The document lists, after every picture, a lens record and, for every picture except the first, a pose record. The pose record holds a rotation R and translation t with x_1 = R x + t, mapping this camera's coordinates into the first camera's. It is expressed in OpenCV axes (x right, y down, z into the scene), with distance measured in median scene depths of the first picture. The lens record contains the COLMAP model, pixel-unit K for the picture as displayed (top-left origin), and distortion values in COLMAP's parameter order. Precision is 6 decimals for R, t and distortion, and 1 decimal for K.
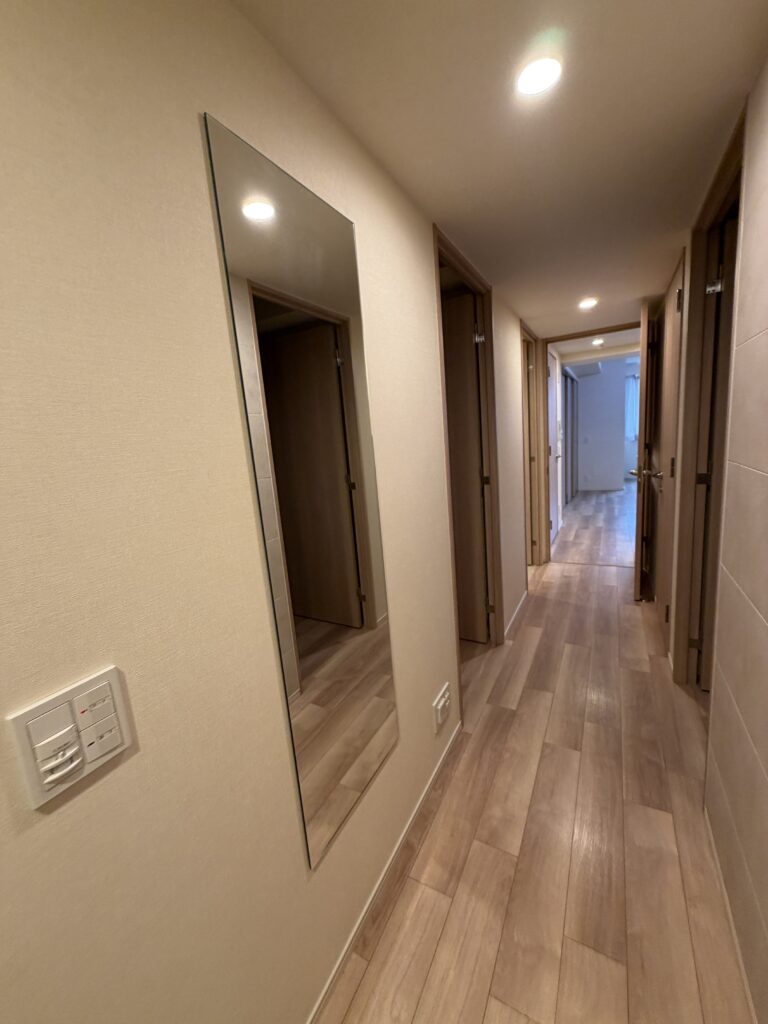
lens RADIAL K [[410.3, 0, 384.0], [0, 410.3, 512.0], [0, 0, 1]] dist [-0.003186, -0.000086]
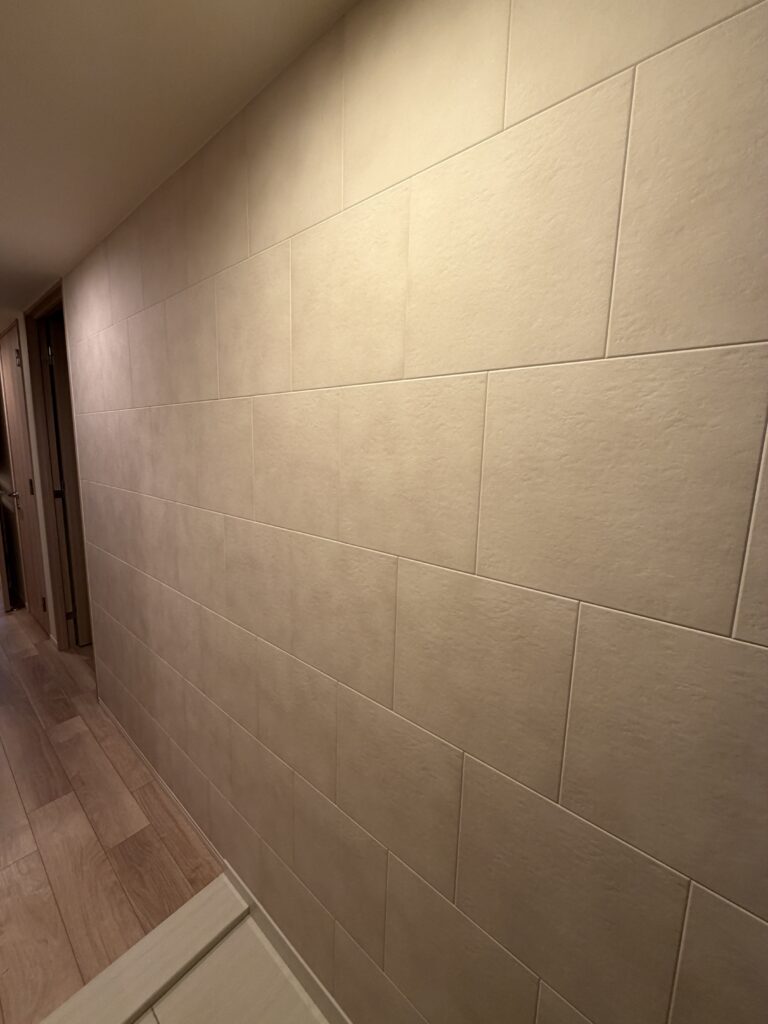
lens RADIAL K [[410.3, 0, 384.0], [0, 410.3, 512.0], [0, 0, 1]] dist [-0.003186, -0.000086]
pose [[0.200181, -0.063345, 0.977709, -0.338798], [0.124722, 0.991437, 0.038698, 0.057922], [-0.971788, 0.114195, 0.206367, -0.328844]]
